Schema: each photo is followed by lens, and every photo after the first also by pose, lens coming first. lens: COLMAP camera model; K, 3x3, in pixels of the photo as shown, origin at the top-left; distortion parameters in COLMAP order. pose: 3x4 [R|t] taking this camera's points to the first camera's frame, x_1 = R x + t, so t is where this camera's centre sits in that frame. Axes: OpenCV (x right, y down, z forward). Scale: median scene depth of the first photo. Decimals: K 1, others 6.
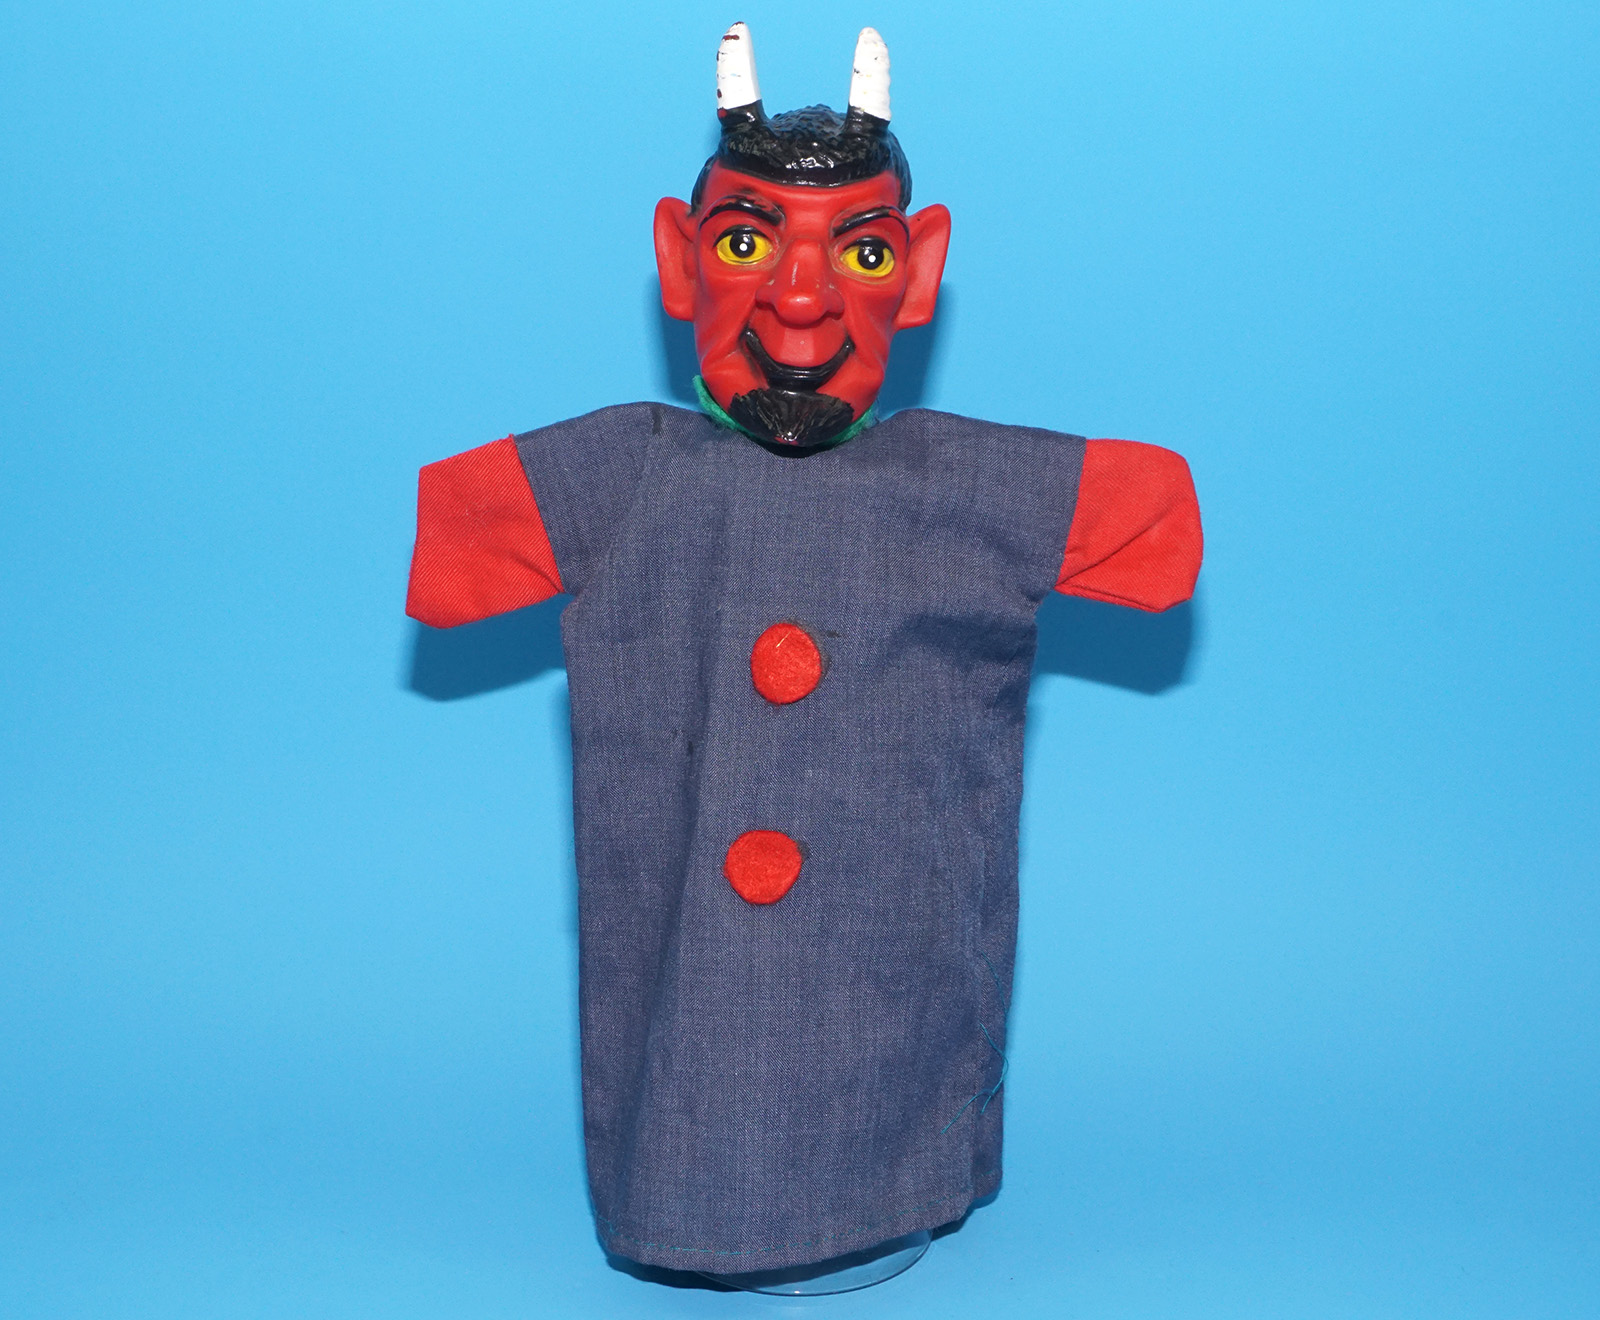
lens RADIAL K [[3134.8, 0, 795.4], [0, 3134.8, 659.1], [0, 0, 1]] dist [0.032077, 0.000000]
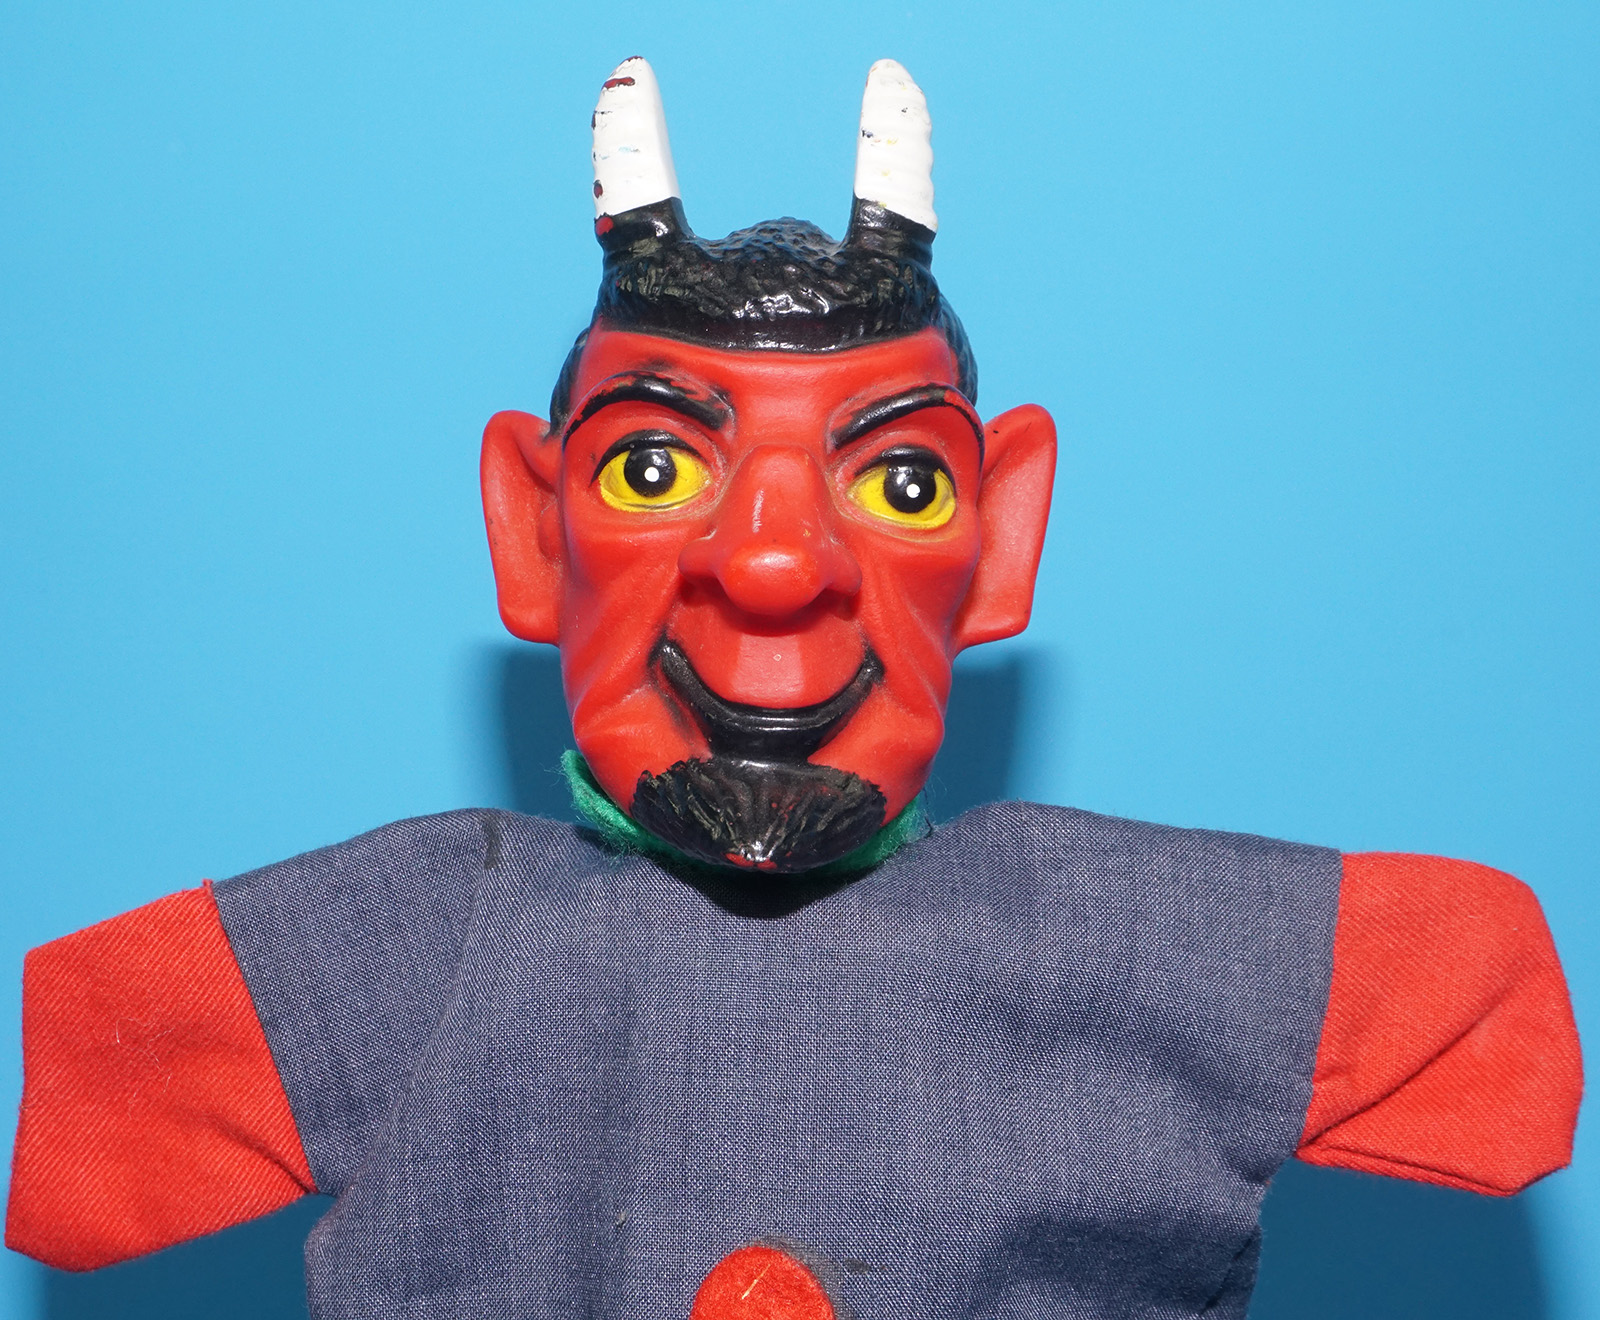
lens RADIAL K [[2852.1, 0, 786.6], [0, 2852.1, 659.9], [0, 0, 1]] dist [0.004280, 0.000000]
pose [[0.999407, -0.029466, 0.017819, -0.004134], [0.032273, 0.981959, -0.186317, -0.017966], [-0.012008, 0.186782, 0.982328, 0.548116]]
